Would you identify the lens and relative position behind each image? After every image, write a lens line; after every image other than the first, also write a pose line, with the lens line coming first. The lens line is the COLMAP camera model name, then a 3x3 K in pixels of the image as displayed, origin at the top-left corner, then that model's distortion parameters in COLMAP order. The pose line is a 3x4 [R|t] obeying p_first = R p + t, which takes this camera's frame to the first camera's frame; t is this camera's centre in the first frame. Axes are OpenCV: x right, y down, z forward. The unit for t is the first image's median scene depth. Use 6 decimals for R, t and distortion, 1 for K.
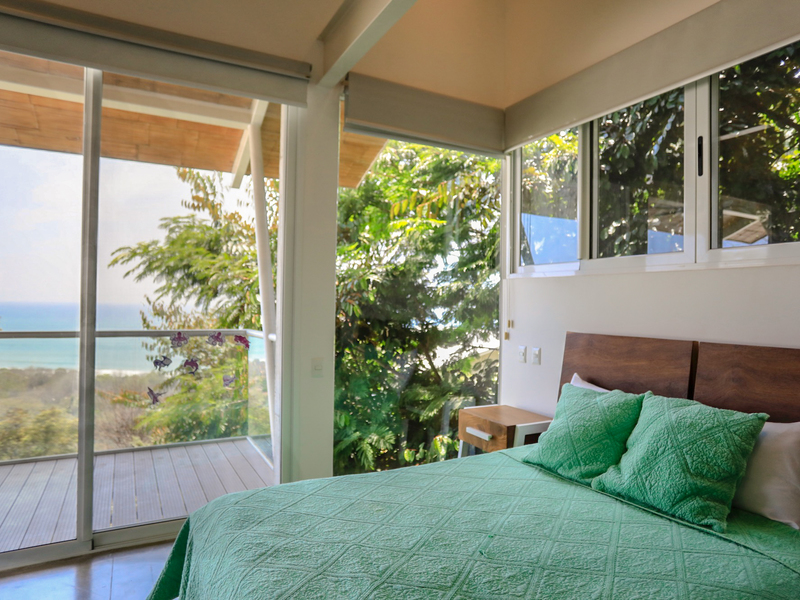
lens RADIAL K [[514.6, 0, 400.4], [0, 514.6, 298.3], [0, 0, 1]] dist [-0.070281, 0.051815]
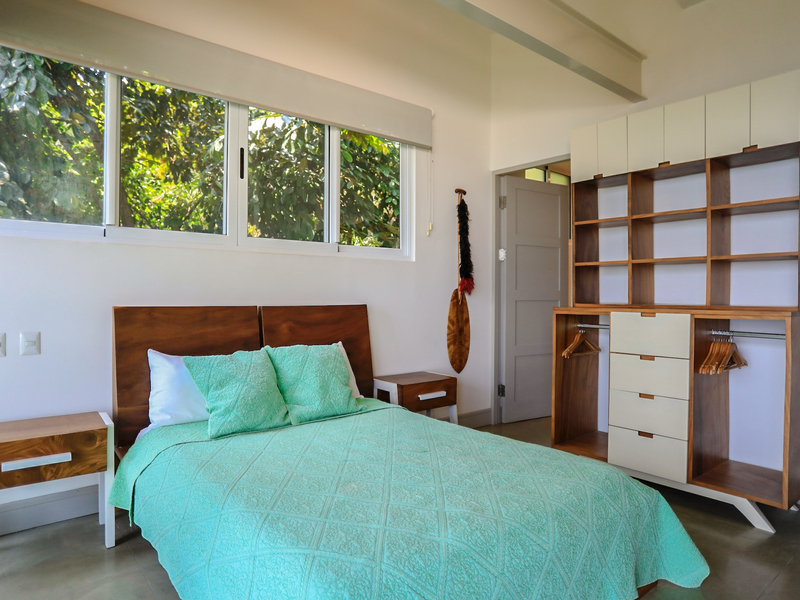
lens RADIAL K [[514.6, 0, 401.5], [0, 514.6, 298.0], [0, 0, 1]] dist [-0.070281, 0.051815]
pose [[-0.201981, -0.017979, 0.979224, -0.809321], [-0.020453, 0.999691, 0.014136, 0.037506], [-0.979176, -0.017173, -0.202286, 0.904416]]
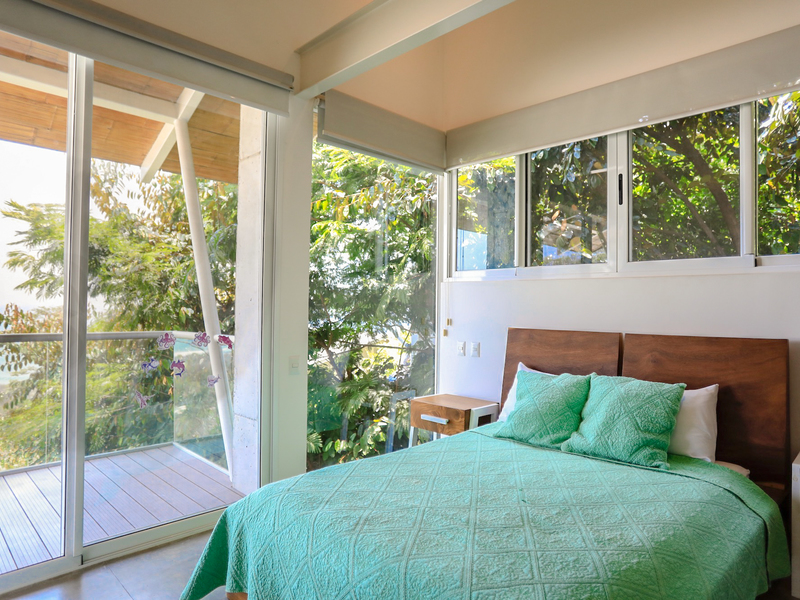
lens RADIAL K [[514.6, 0, 398.2], [0, 514.6, 298.0], [0, 0, 1]] dist [-0.070281, 0.051815]
pose [[0.958141, 0.001627, 0.286294, -0.337694], [-0.001383, 0.999998, -0.001053, -0.002497], [-0.286295, 0.000613, 0.958141, -0.084701]]
